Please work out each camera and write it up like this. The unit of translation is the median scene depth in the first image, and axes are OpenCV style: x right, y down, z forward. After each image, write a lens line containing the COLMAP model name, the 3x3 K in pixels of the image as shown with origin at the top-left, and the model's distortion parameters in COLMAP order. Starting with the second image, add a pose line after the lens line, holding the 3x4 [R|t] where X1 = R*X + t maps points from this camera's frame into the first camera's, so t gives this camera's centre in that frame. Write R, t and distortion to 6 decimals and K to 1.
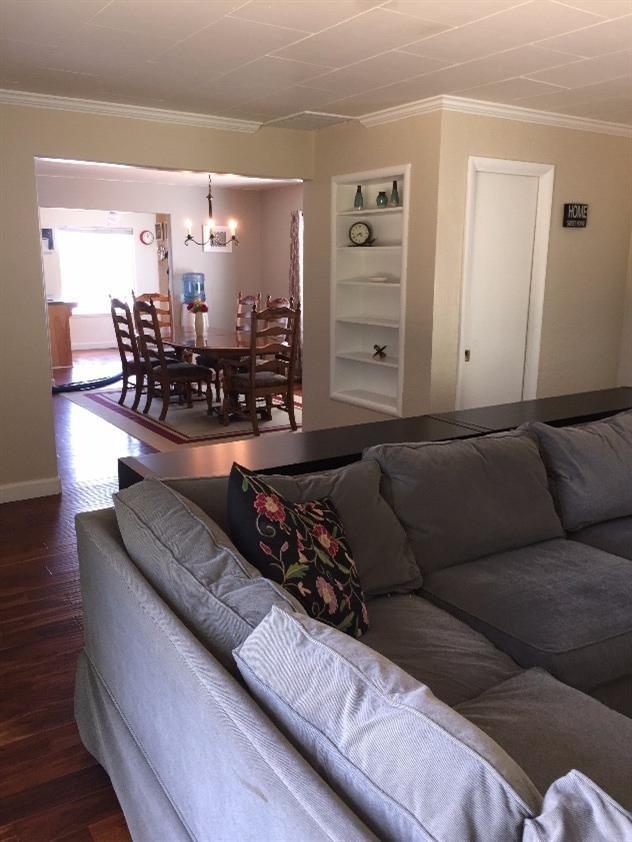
lens RADIAL K [[725.4, 0, 317.8], [0, 725.4, 425.8], [0, 0, 1]] dist [0.093338, -0.115316]
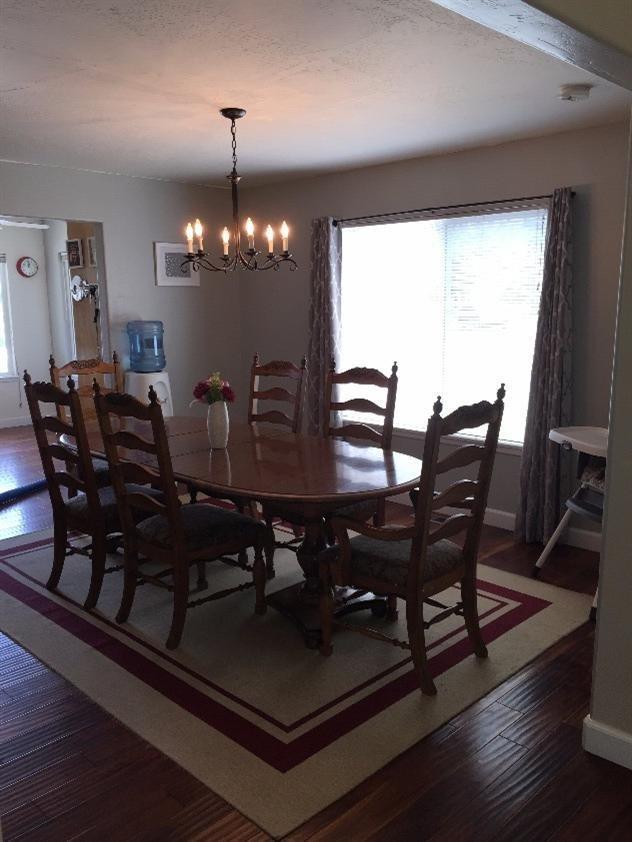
lens RADIAL K [[725.4, 0, 317.8], [0, 725.4, 425.8], [0, 0, 1]] dist [0.093338, -0.115316]
pose [[0.978072, -0.051787, 0.201726, -0.156471], [0.060934, 0.997364, -0.039399, -0.090913], [-0.199154, 0.050827, 0.978649, 0.389065]]
